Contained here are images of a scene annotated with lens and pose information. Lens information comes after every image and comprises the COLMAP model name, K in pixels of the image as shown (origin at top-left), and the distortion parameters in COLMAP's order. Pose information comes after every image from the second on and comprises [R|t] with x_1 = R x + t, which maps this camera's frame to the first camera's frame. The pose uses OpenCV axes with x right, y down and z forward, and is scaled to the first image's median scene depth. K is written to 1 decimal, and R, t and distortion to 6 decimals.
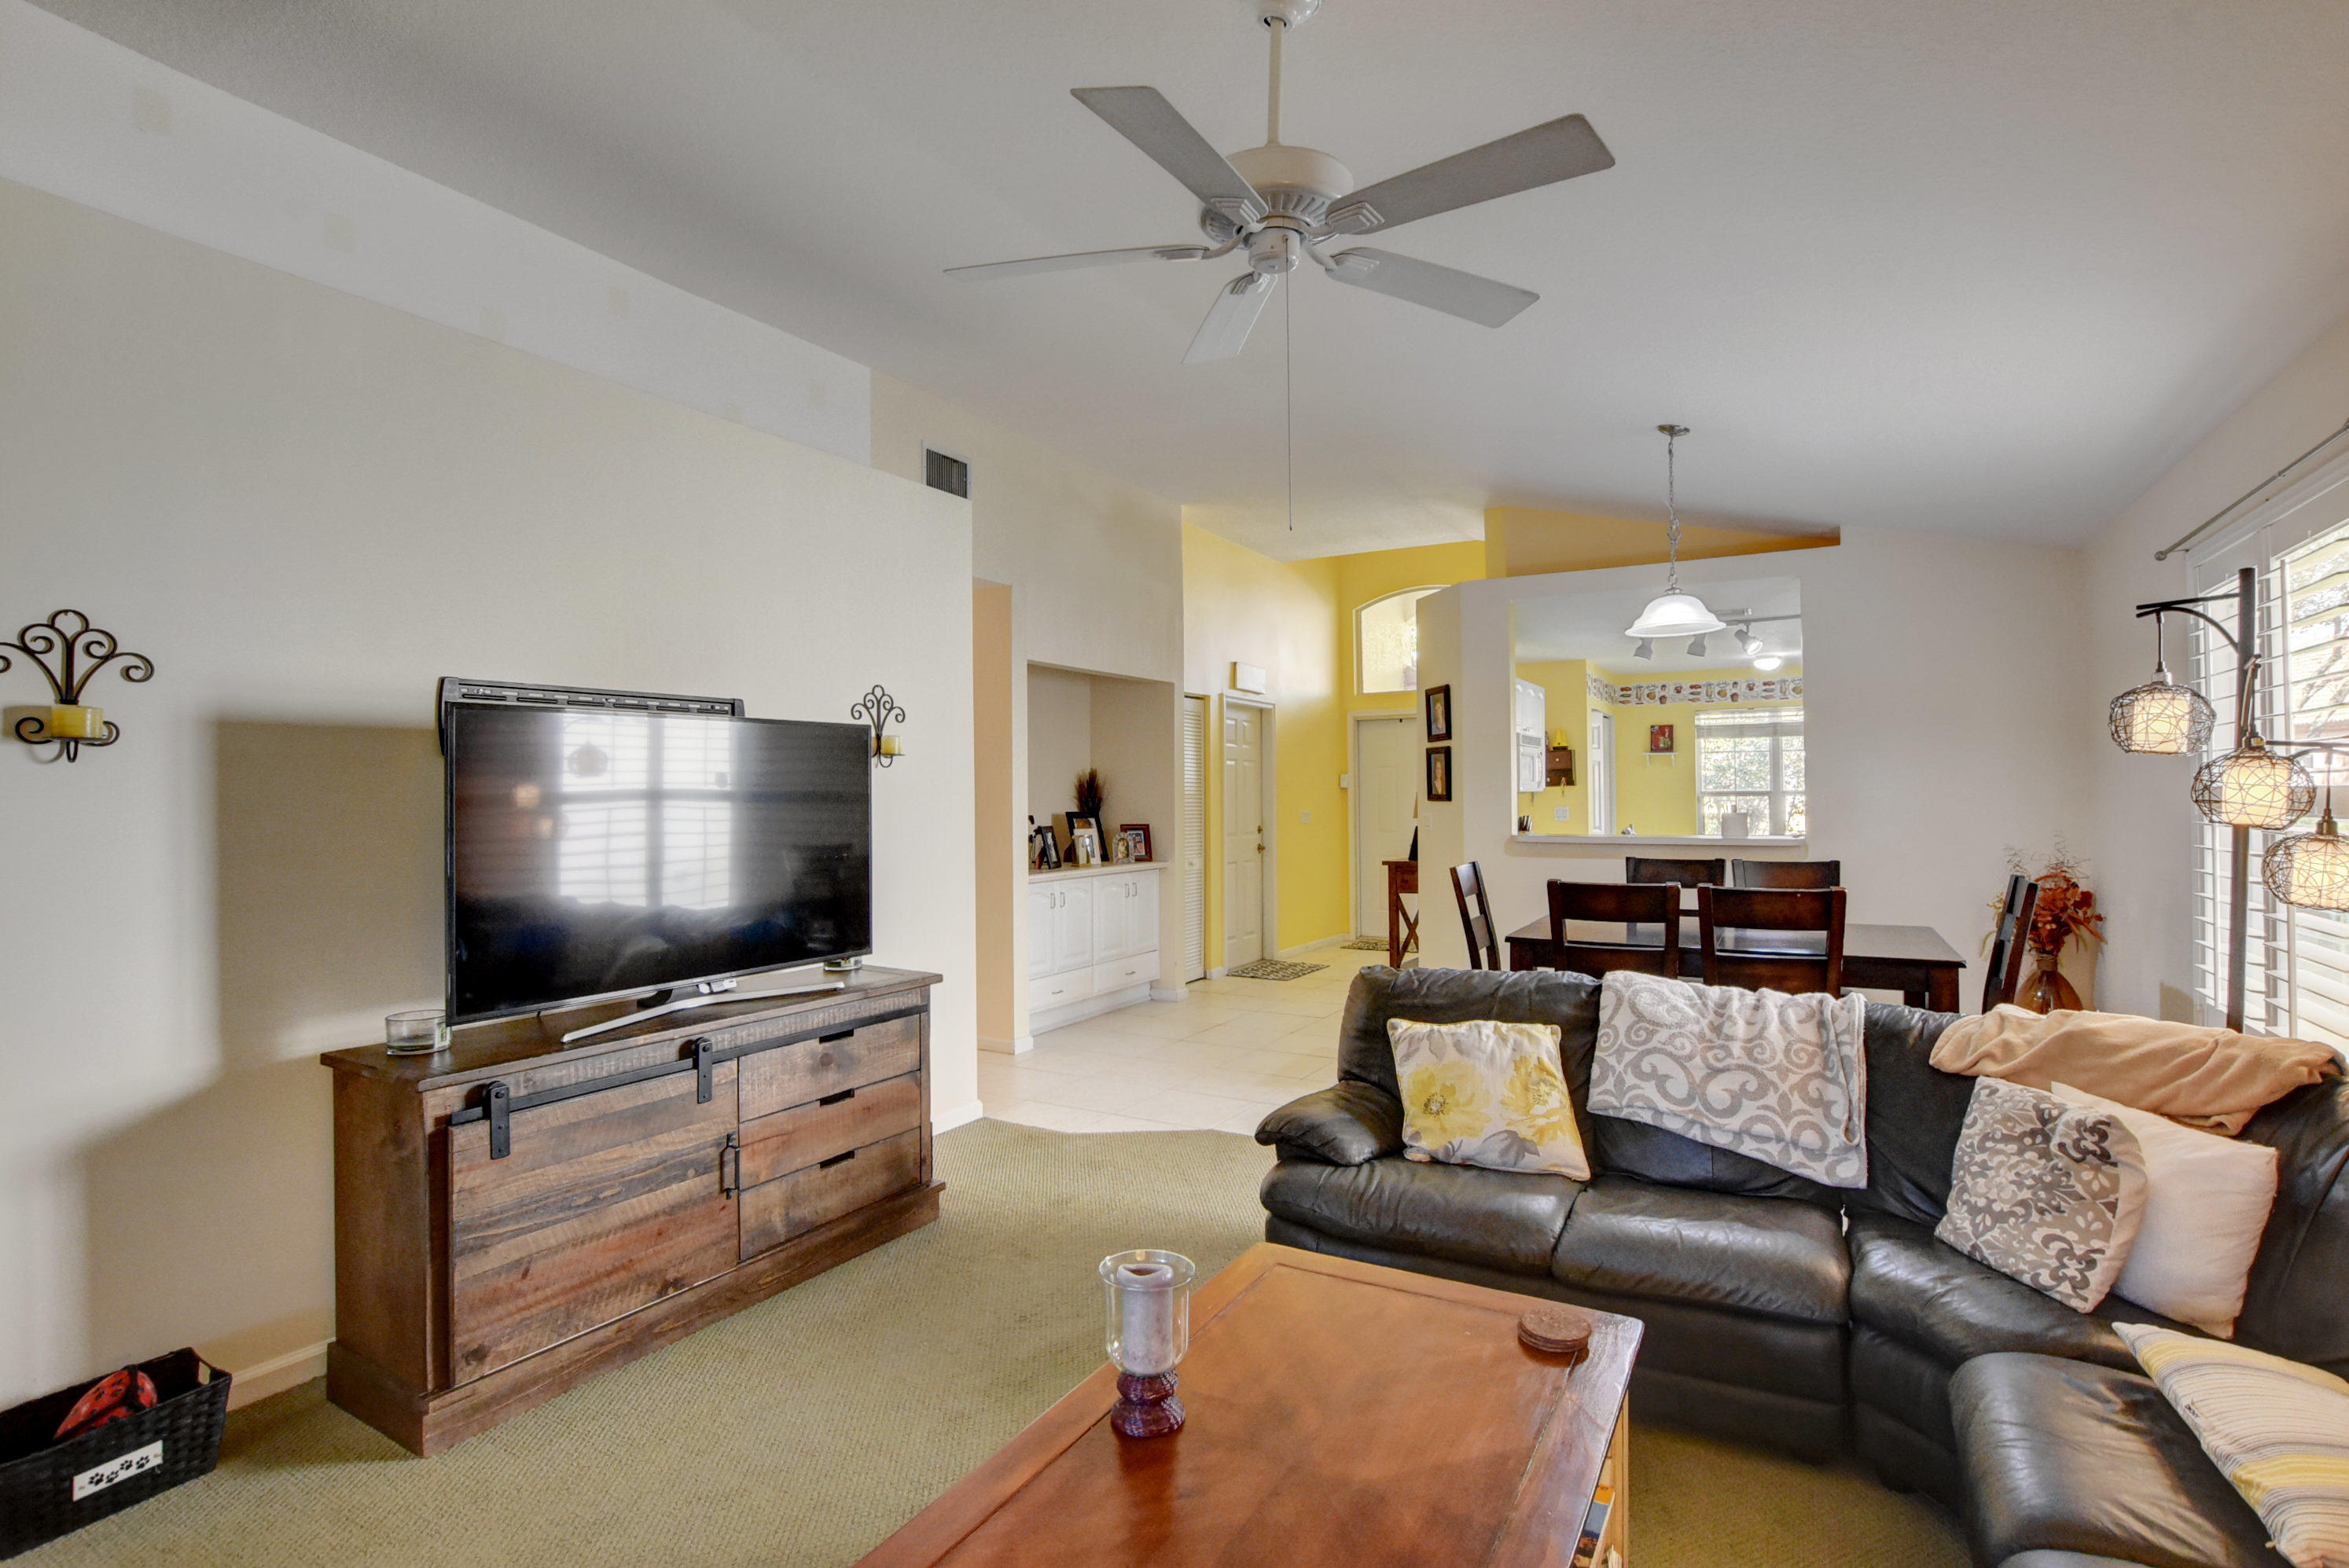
lens RADIAL K [[1115.3, 0, 1180.1], [0, 1115.3, 774.9], [0, 0, 1]] dist [-0.032810, 0.002102]
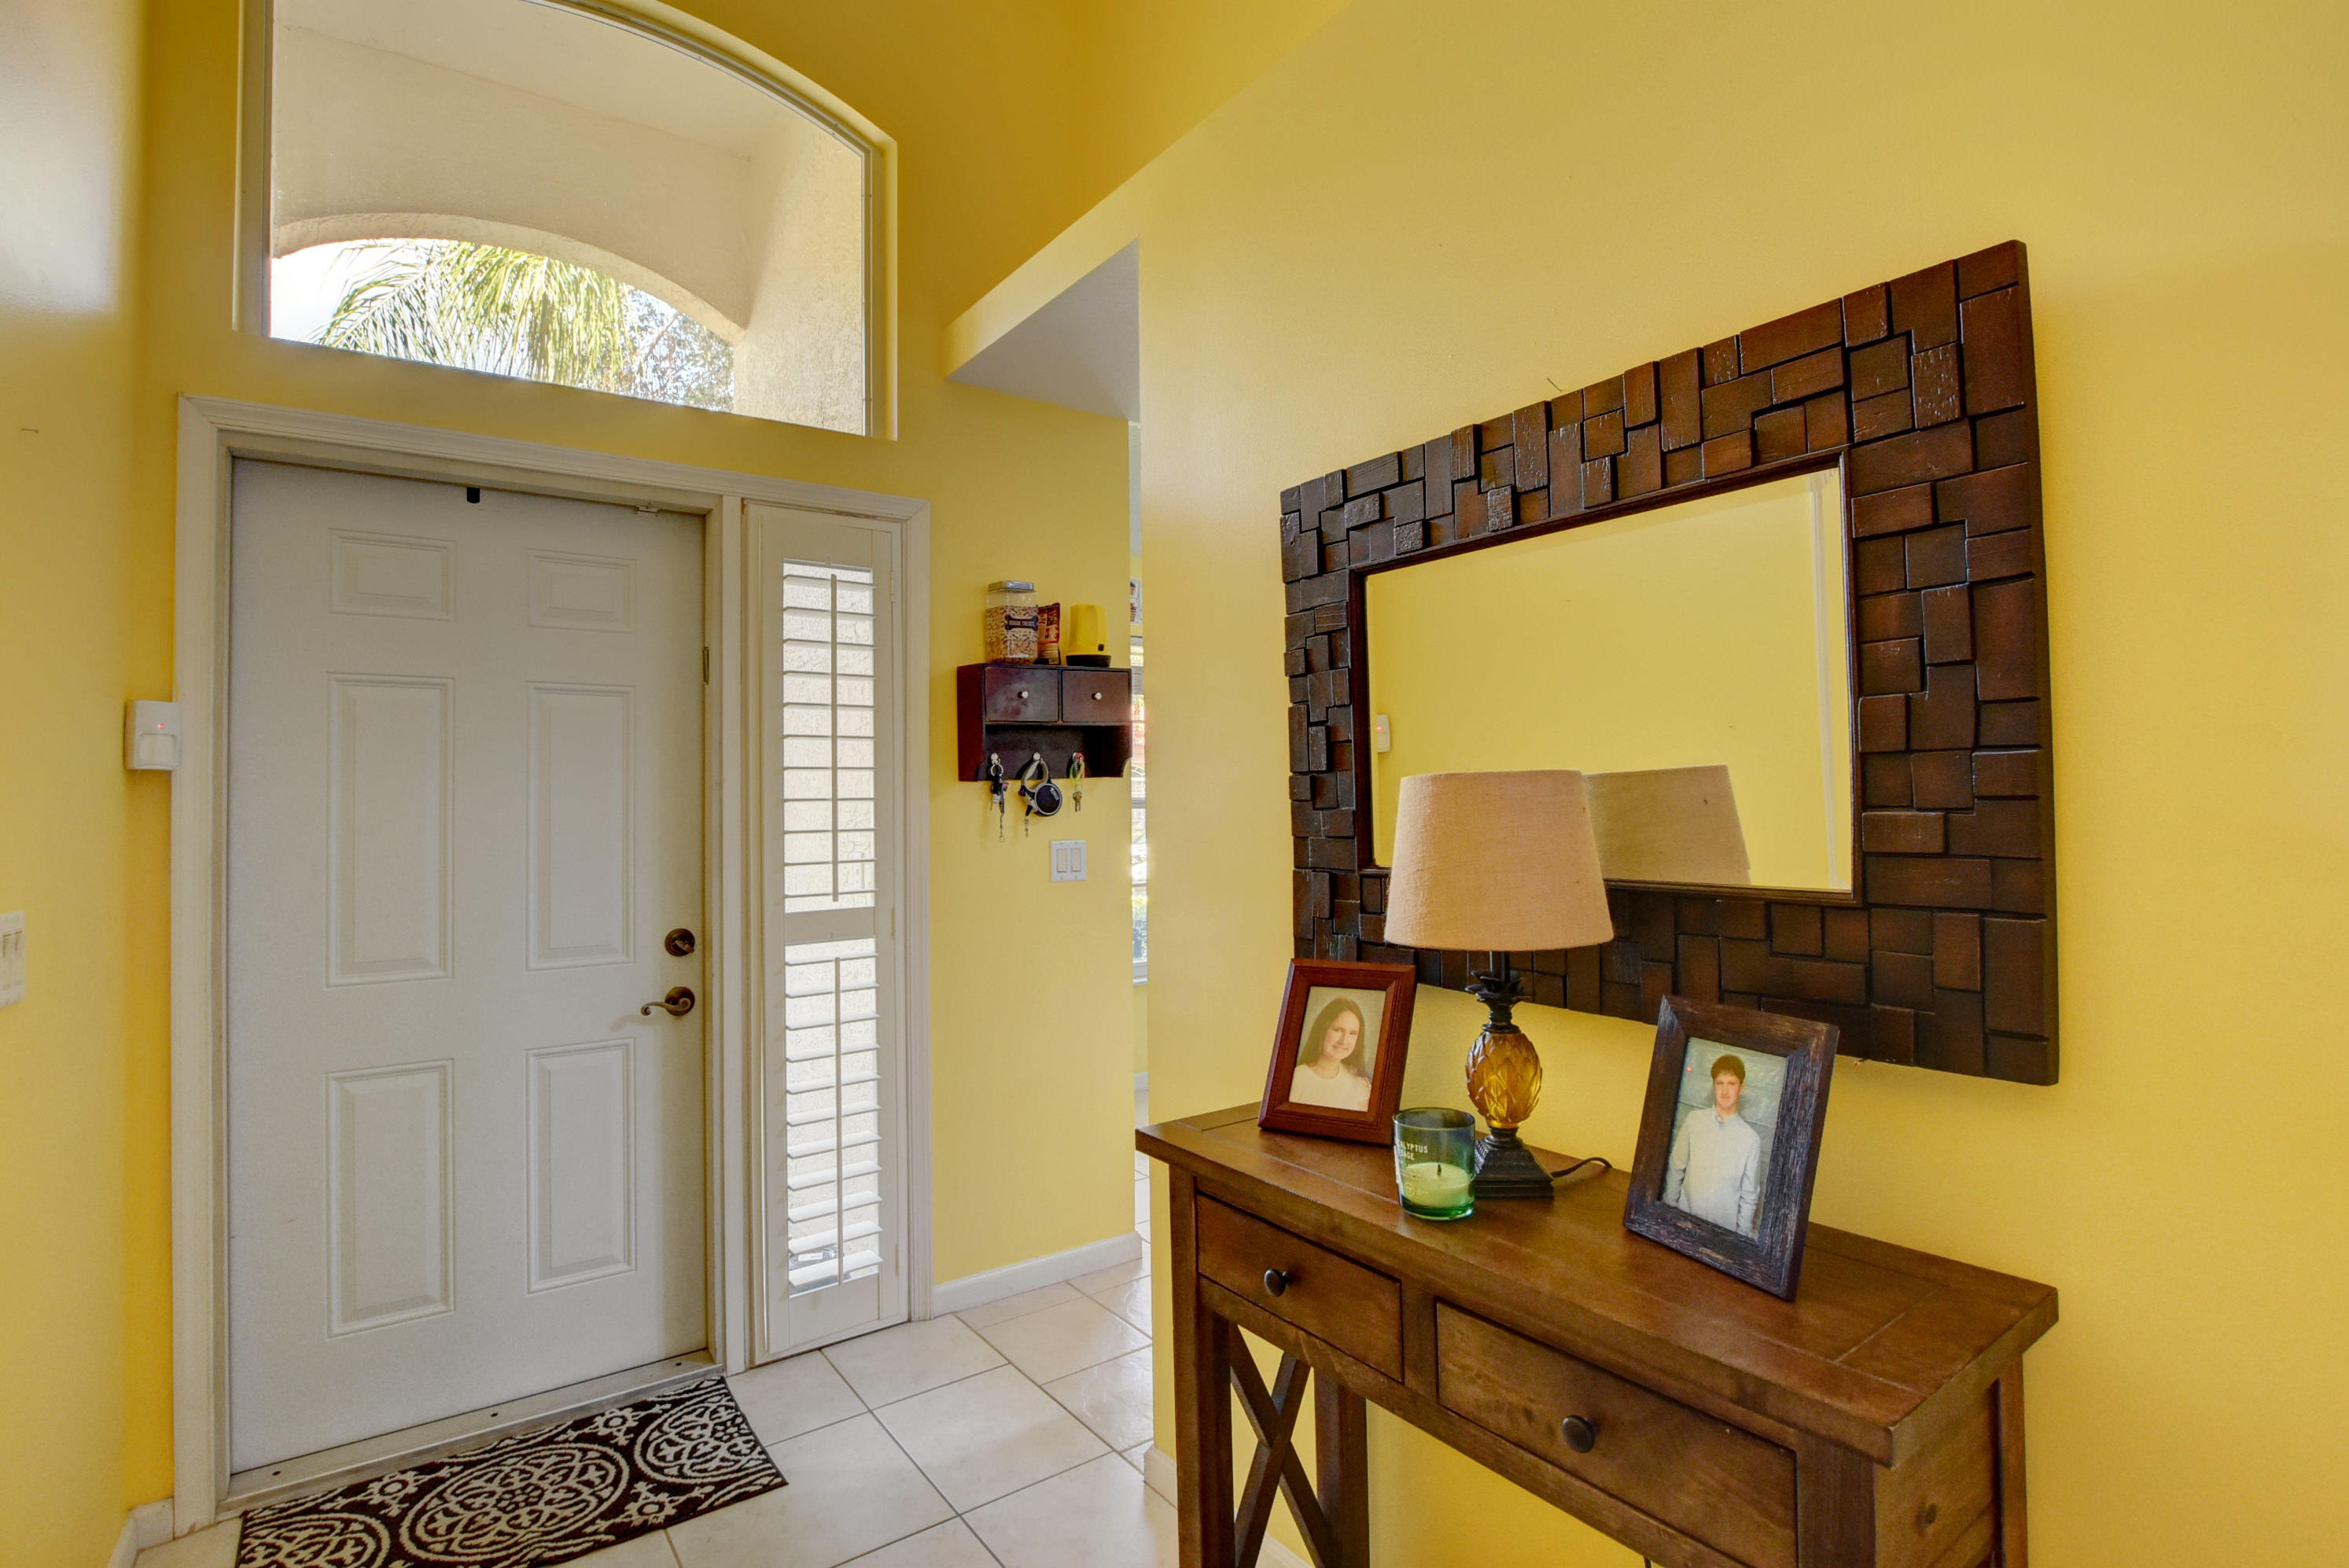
lens RADIAL K [[1138.4, 0, 1187.8], [0, 1138.4, 776.8], [0, 0, 1]] dist [-0.019371, 0.000394]
pose [[0.413652, 0.020631, 0.910201, 0.064216], [-0.009162, 0.999787, -0.018498, 0.022657], [-0.910389, -0.000688, 0.413753, 1.138784]]
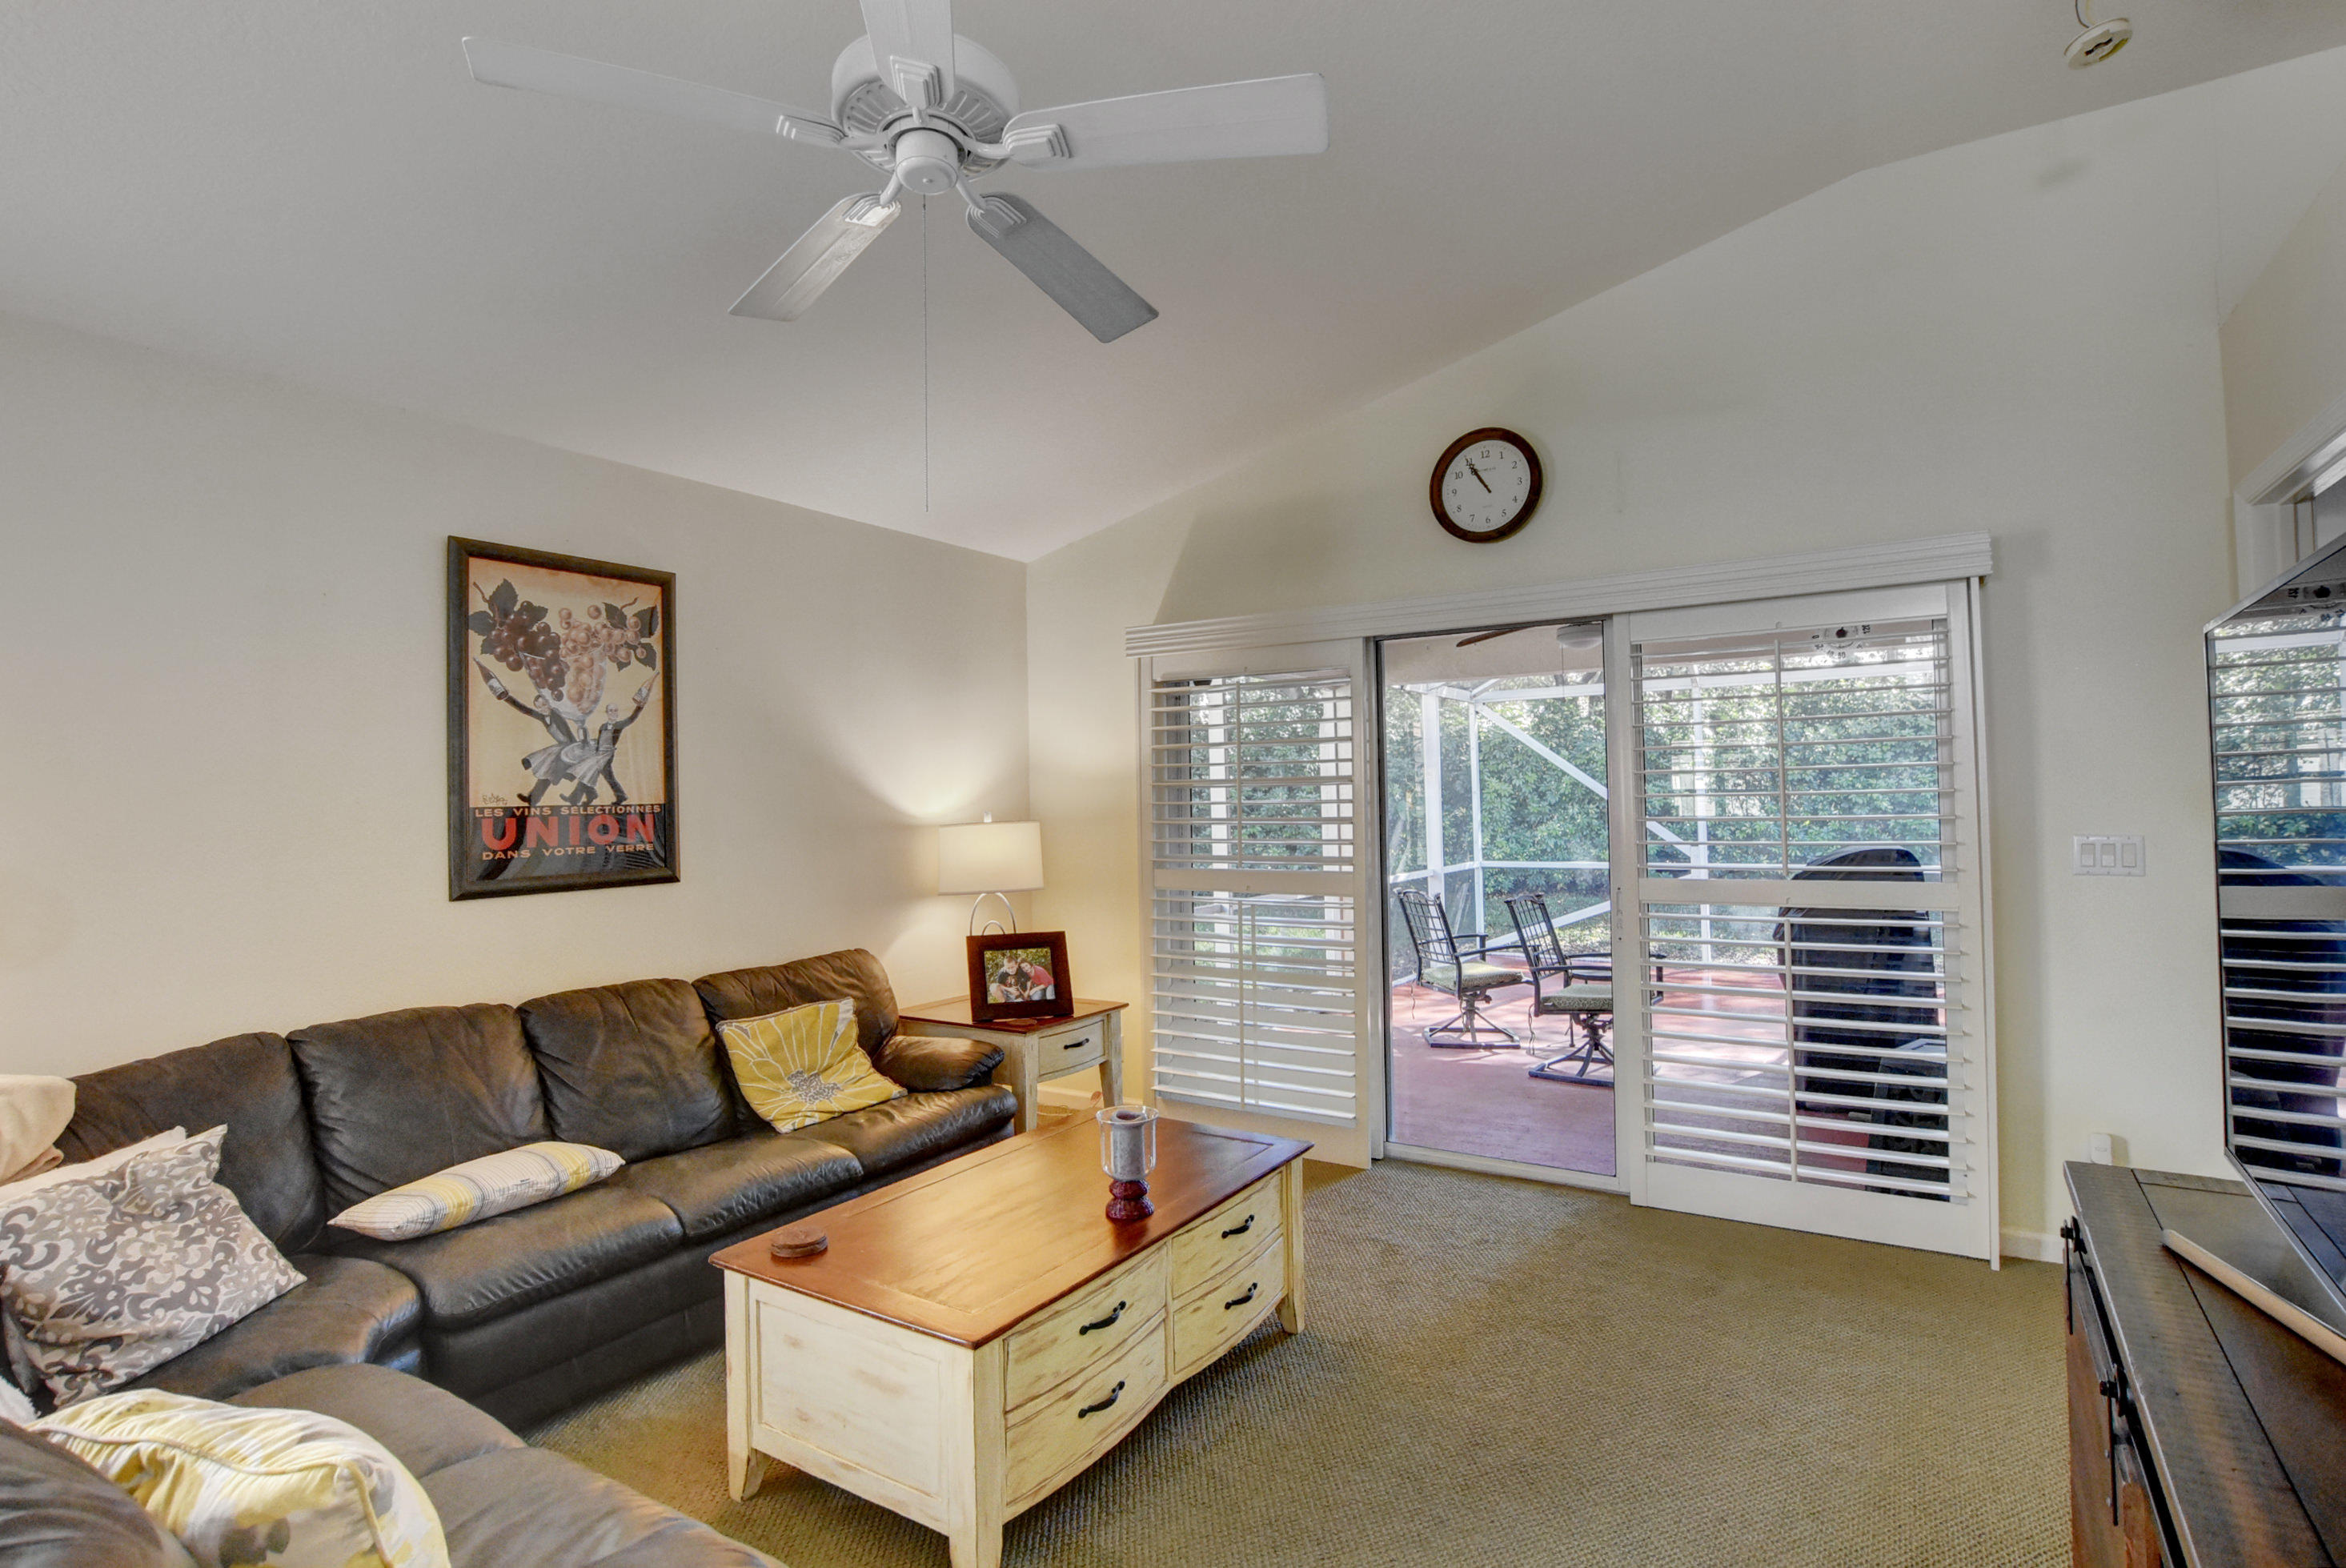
lens RADIAL K [[1129.6, 0, 1168.6], [0, 1129.6, 777.6], [0, 0, 1]] dist [-0.024850, 0.001368]
pose [[-0.997653, 0.029965, 0.061567, -0.042826], [0.027583, 0.998851, -0.039195, 0.010133], [-0.062671, -0.037405, -0.997333, 0.564203]]
